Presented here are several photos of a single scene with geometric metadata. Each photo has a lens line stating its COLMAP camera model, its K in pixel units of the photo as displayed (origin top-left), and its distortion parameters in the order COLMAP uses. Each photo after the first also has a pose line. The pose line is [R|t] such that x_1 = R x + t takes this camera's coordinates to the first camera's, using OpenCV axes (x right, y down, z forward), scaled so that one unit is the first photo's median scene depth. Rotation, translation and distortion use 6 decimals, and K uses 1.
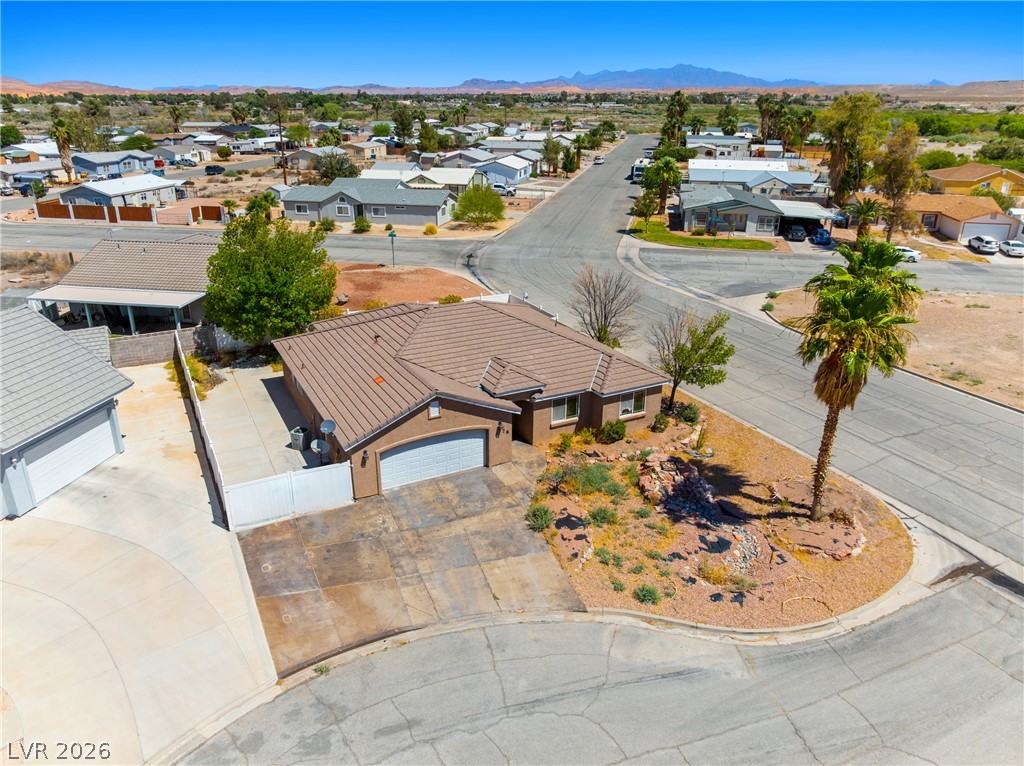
lens RADIAL K [[720.6, 0, 515.3], [0, 720.6, 380.3], [0, 0, 1]] dist [-0.039415, 0.002703]
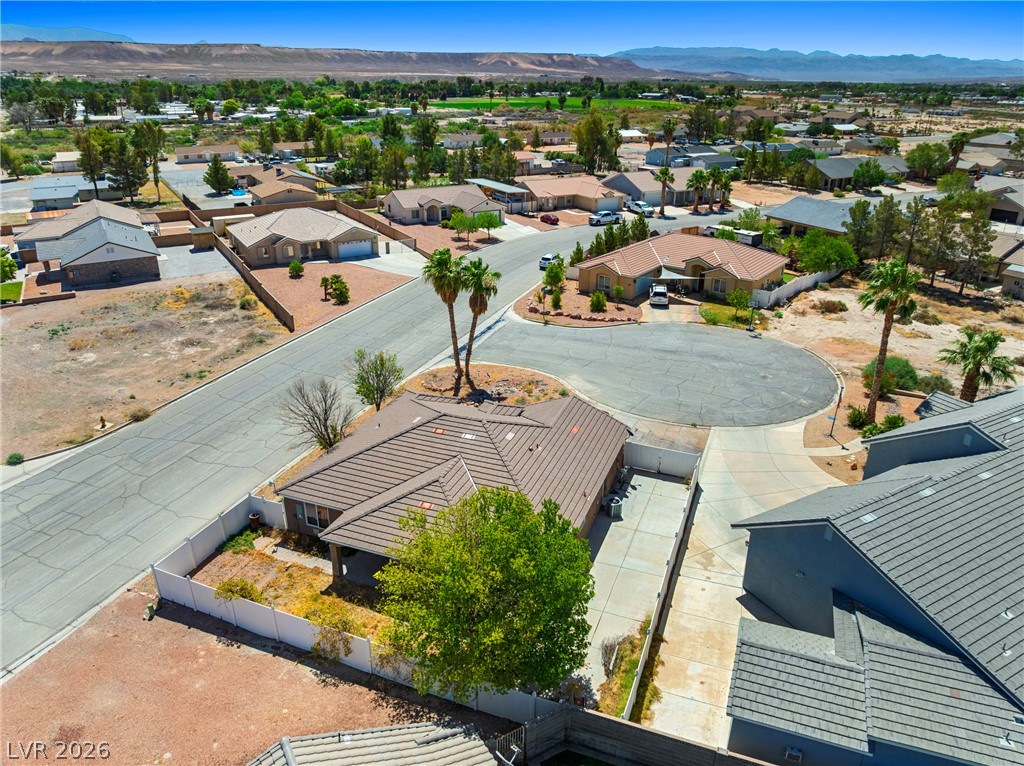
lens RADIAL K [[720.6, 0, 515.3], [0, 720.6, 380.3], [0, 0, 1]] dist [-0.039415, 0.002703]
pose [[-0.658077, -0.306381, 0.687797, -0.763997], [0.265151, 0.760659, 0.592531, -0.678716], [-0.704720, 0.572301, -0.419335, 1.192690]]
